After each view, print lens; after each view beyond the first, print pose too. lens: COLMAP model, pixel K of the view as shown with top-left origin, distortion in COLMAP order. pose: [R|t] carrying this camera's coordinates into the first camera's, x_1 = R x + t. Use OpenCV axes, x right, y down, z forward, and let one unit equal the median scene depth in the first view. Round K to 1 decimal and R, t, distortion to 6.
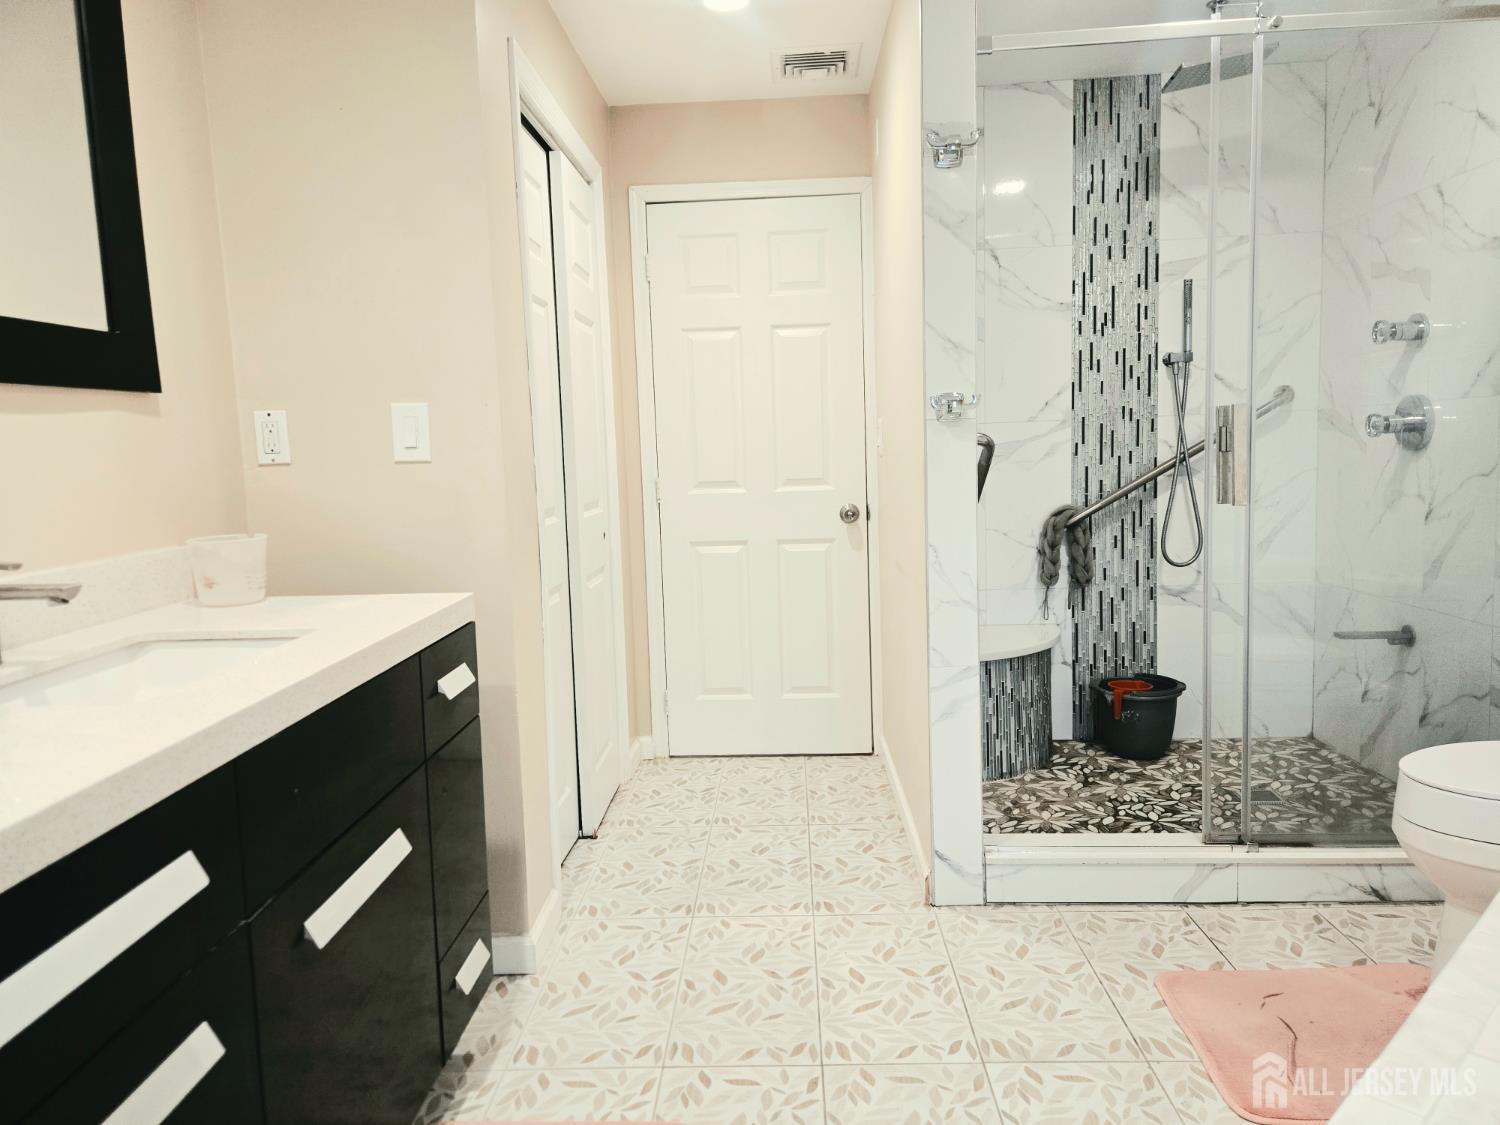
lens RADIAL K [[1024.5, 0, 735.3], [0, 1024.5, 552.7], [0, 0, 1]] dist [0.073790, -0.062196]
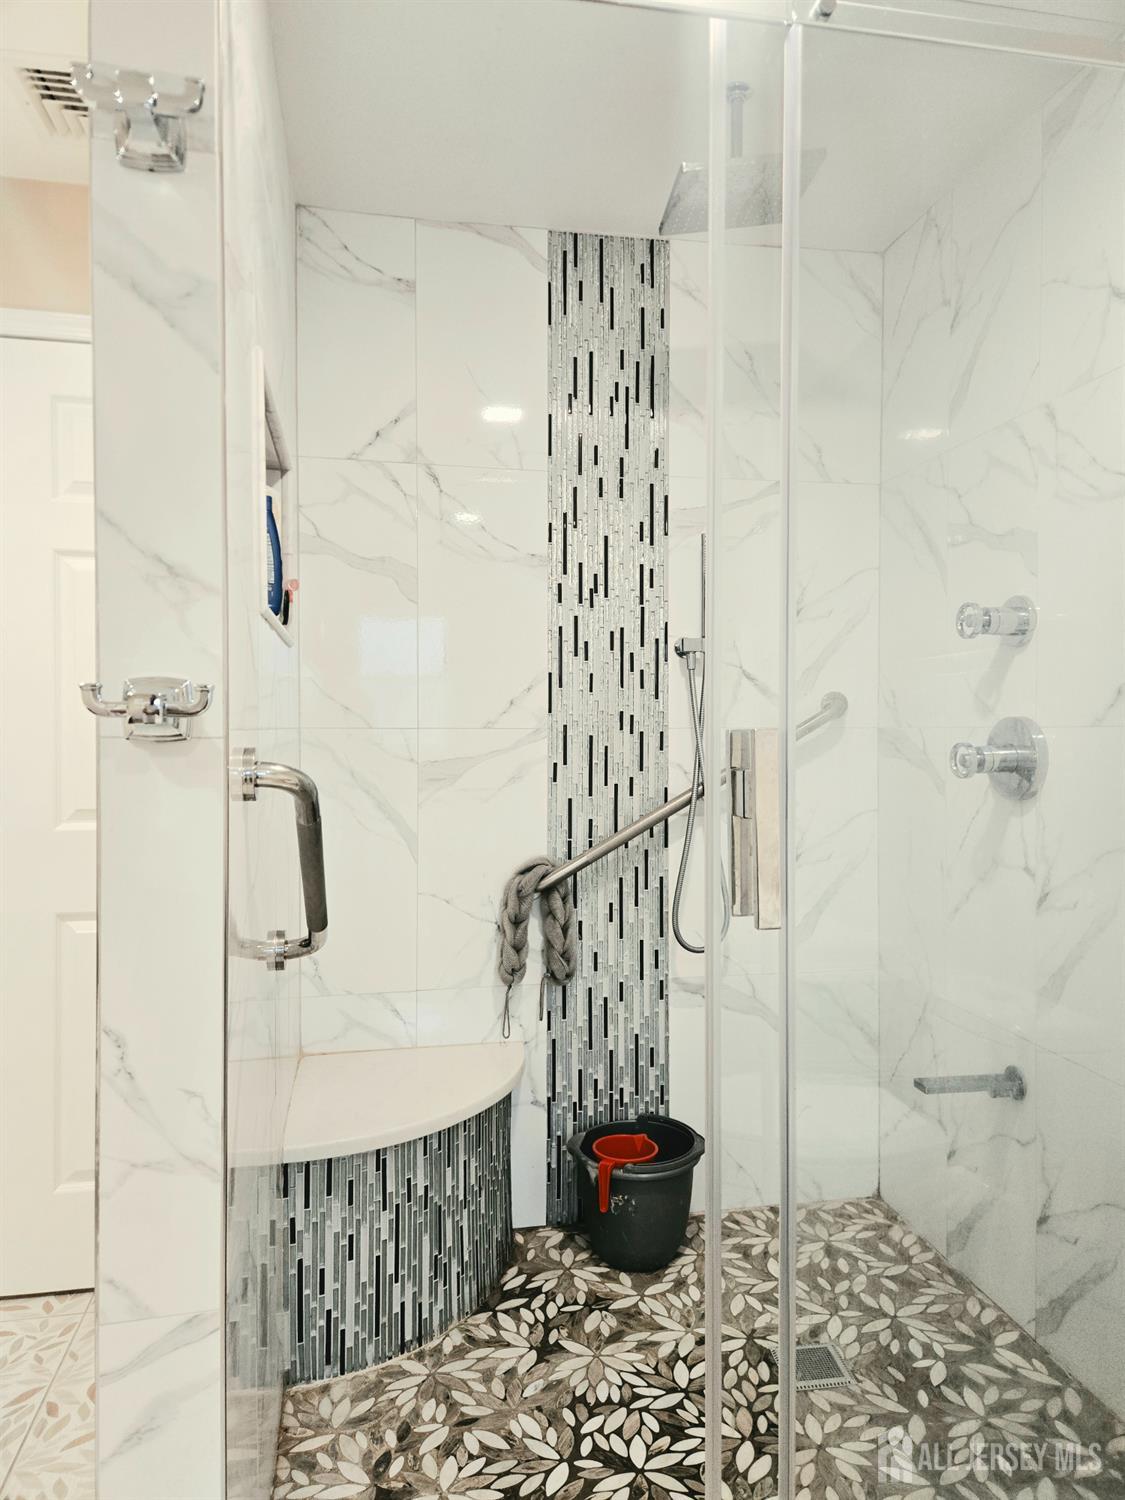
lens RADIAL K [[1024.5, 0, 553.4], [0, 1024.5, 748.8], [0, 0, 1]] dist [0.073790, -0.062196]
pose [[0.974493, 0.030913, 0.222280, 0.195910], [-0.012571, 0.996432, -0.083462, -0.064950], [-0.224067, 0.078539, 0.971404, 0.385159]]
